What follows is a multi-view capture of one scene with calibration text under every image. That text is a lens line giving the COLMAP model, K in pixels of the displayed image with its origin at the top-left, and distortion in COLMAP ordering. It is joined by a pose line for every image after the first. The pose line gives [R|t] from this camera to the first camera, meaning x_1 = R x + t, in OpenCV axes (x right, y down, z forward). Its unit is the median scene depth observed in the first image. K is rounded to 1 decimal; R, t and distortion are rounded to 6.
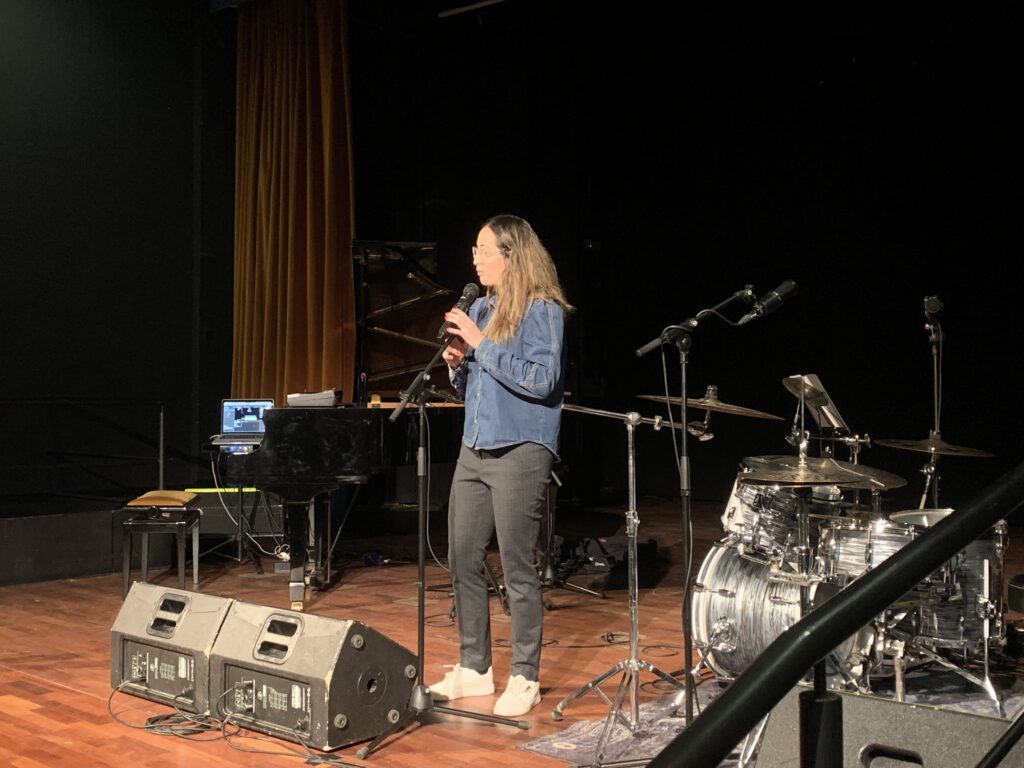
lens RADIAL K [[1218.6, 0, 512.0], [0, 1218.6, 384.0], [0, 0, 1]] dist [0.055682, -0.013088]
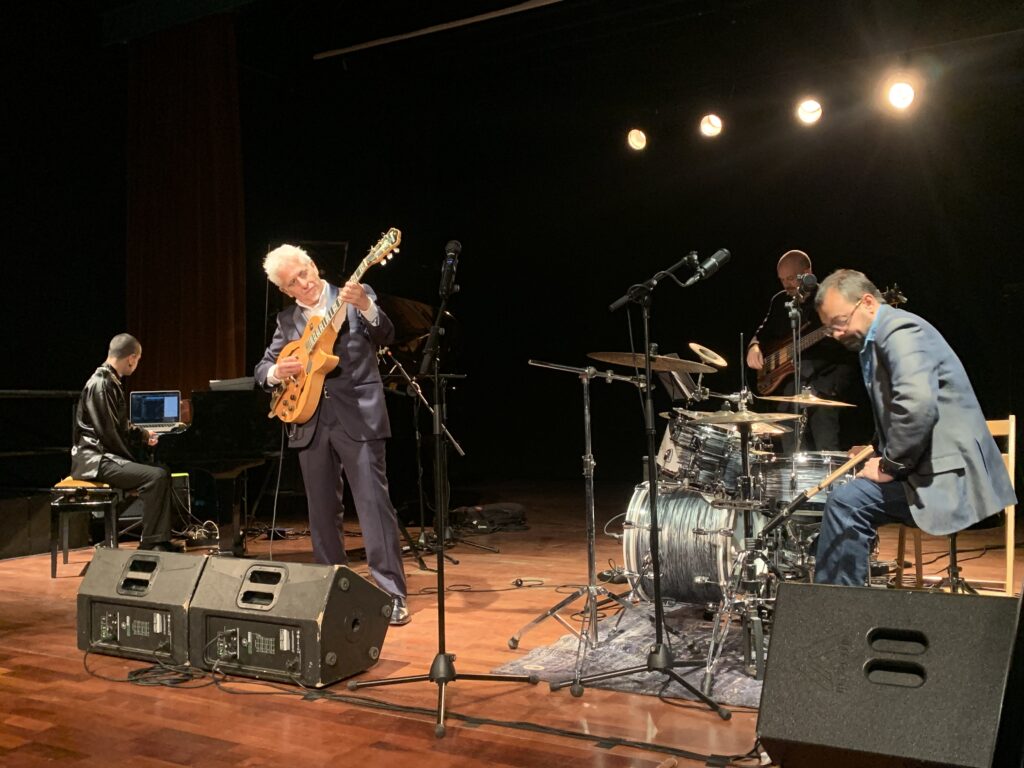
lens RADIAL K [[1008.4, 0, 512.0], [0, 1008.4, 384.0], [0, 0, 1]] dist [0.024655, -0.002842]
pose [[0.981034, -0.017446, 0.193049, -0.143248], [0.021033, 0.999642, -0.016550, 0.050321], [-0.192691, 0.020296, 0.981050, 0.093192]]
